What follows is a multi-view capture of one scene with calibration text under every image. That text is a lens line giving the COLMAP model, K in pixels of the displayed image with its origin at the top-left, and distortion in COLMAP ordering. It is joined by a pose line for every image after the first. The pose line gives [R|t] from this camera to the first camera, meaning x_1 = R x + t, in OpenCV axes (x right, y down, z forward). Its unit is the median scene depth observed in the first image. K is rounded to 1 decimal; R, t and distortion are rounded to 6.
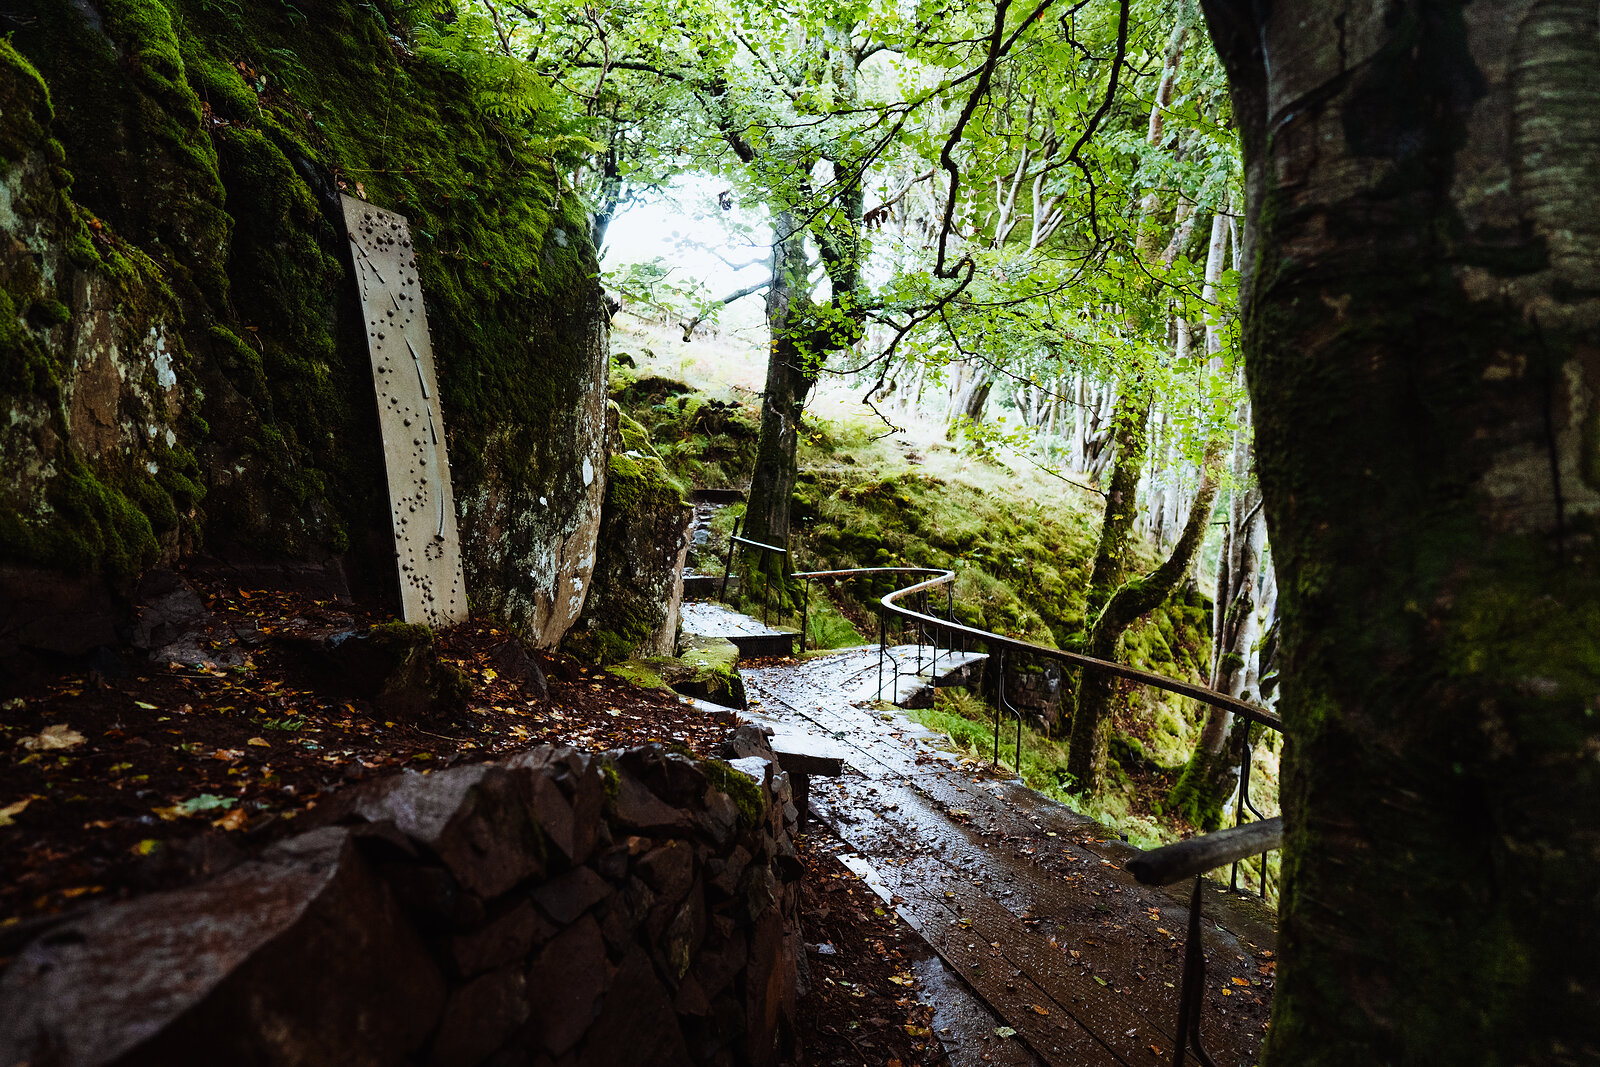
lens RADIAL K [[925.1, 0, 798.0], [0, 925.1, 535.4], [0, 0, 1]] dist [-0.001138, -0.000021]
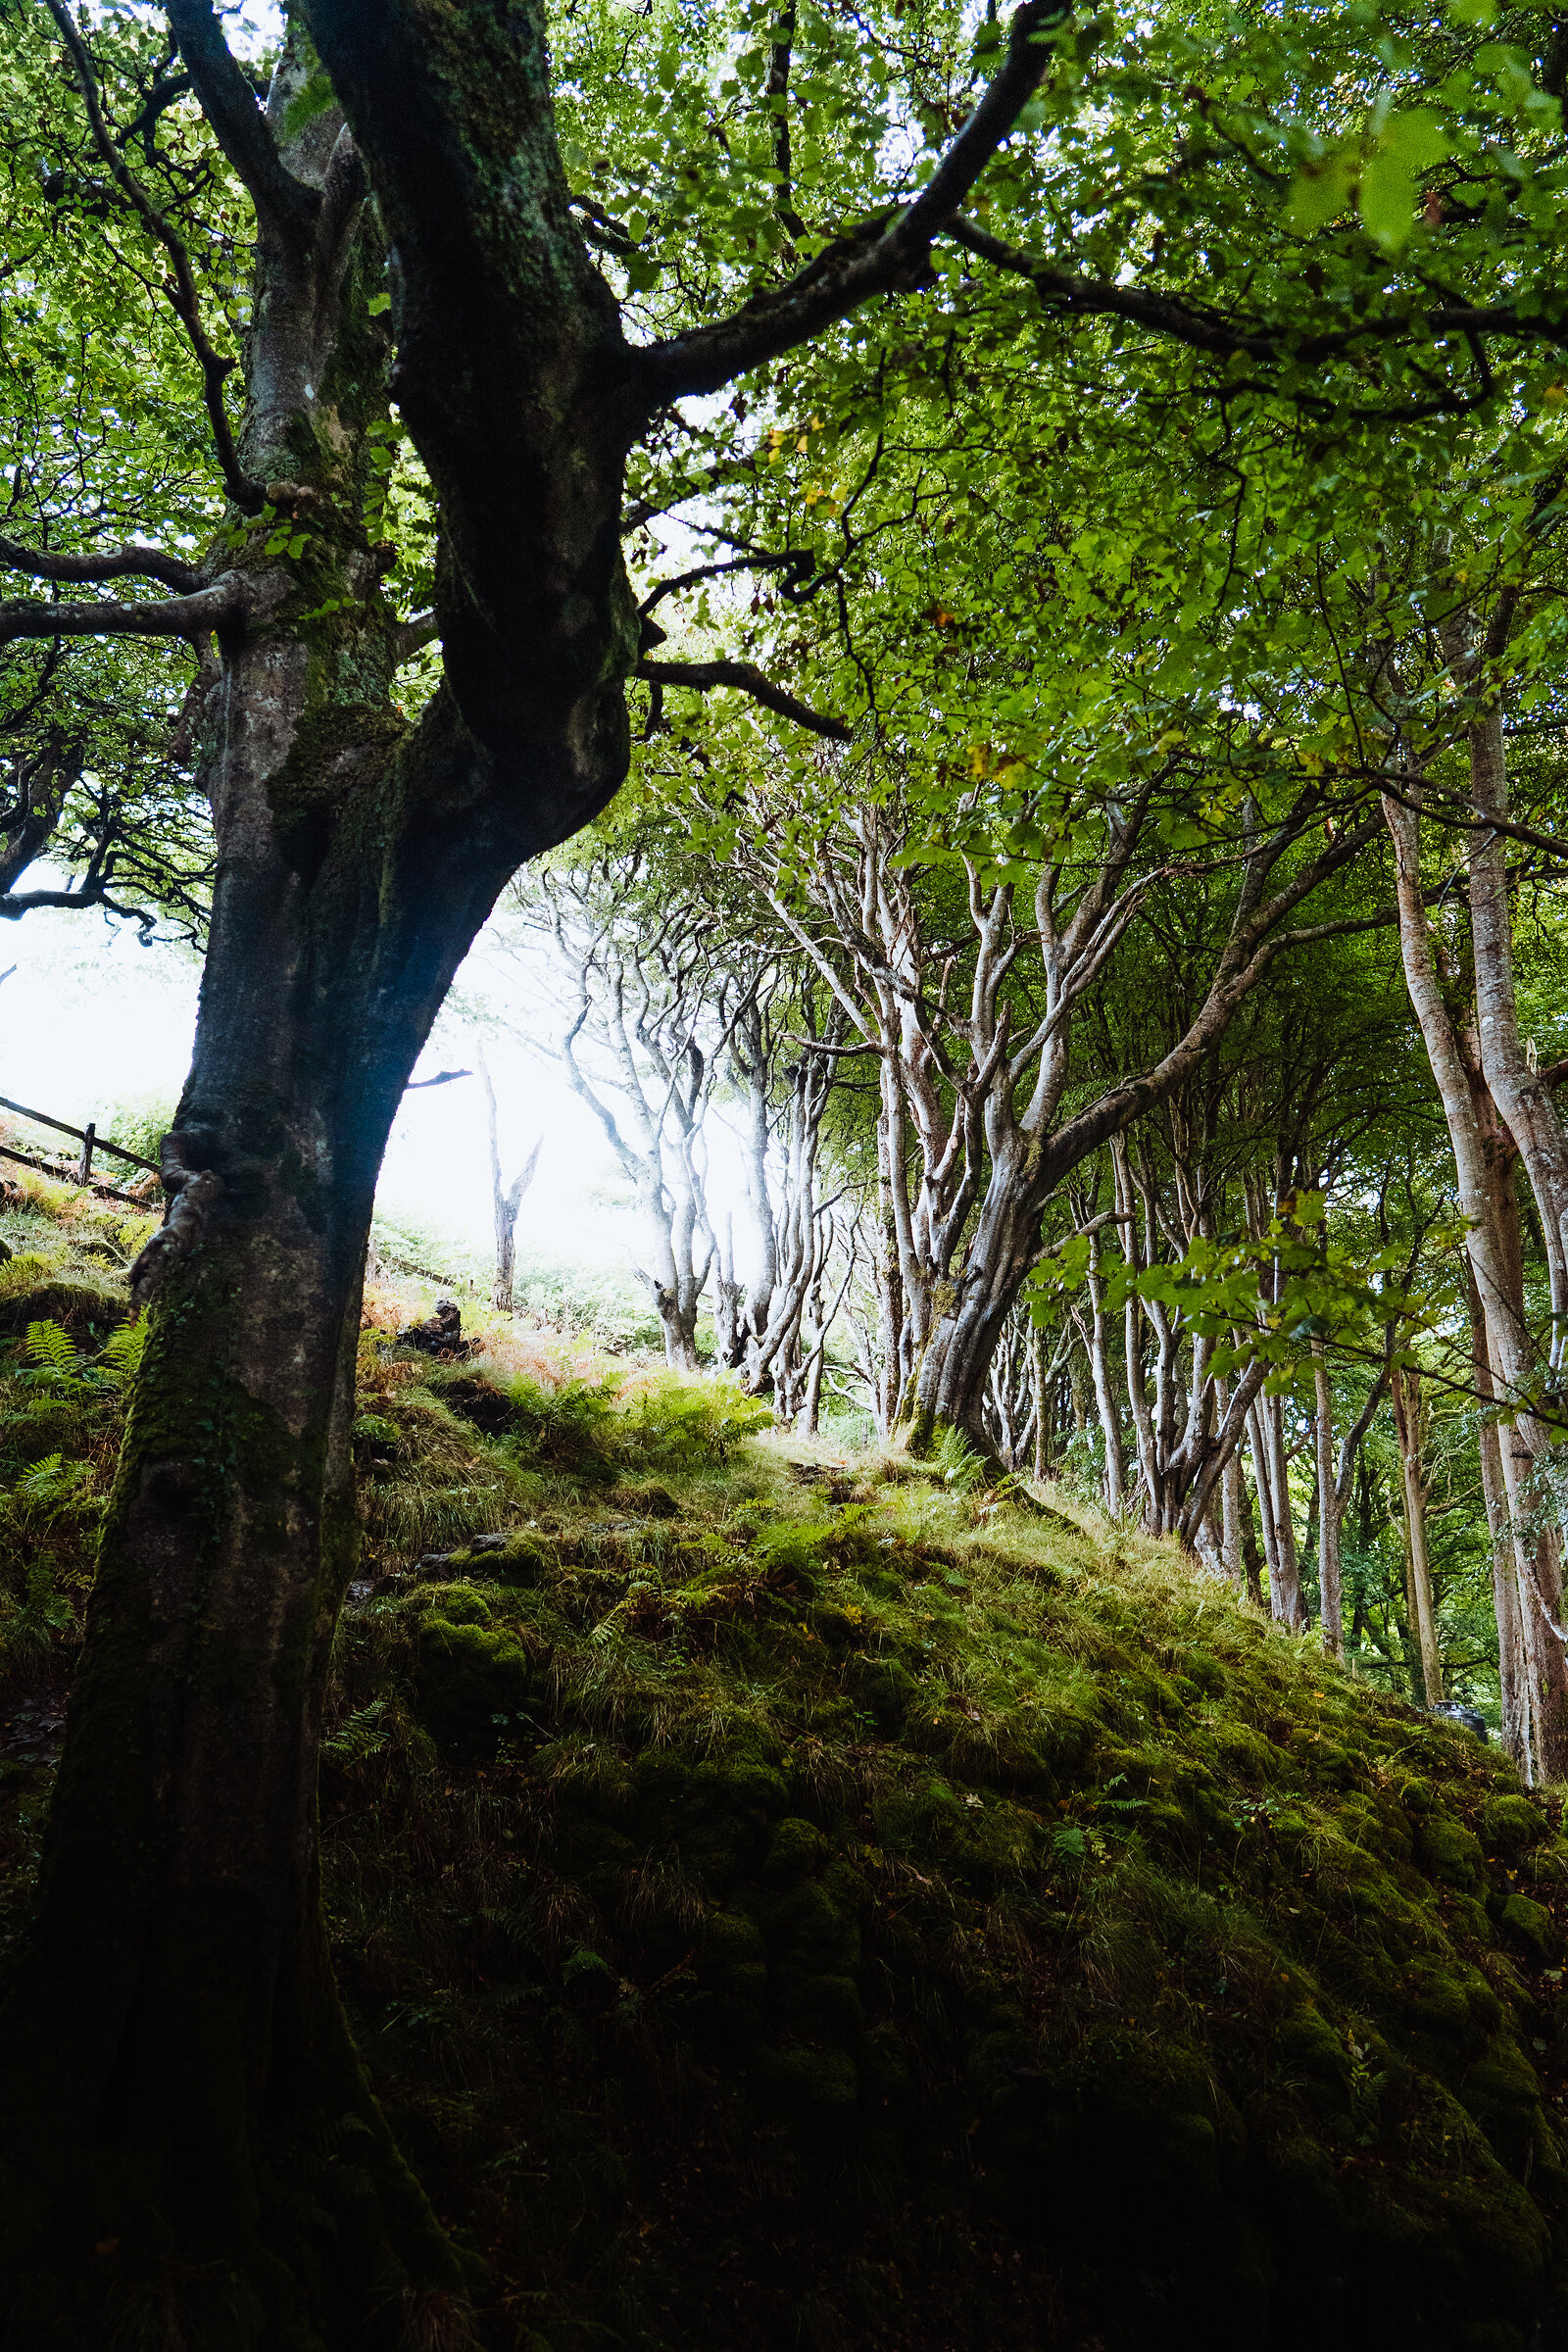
lens RADIAL K [[1359.9, 0, 773.8], [0, 1359.9, 1177.3], [0, 0, 1]] dist [-0.001138, -0.000021]
pose [[0.991747, -0.039900, 0.121846, 0.043001], [0.080273, 0.934263, -0.347431, -0.021214], [-0.099974, 0.354344, 0.929755, 0.540425]]
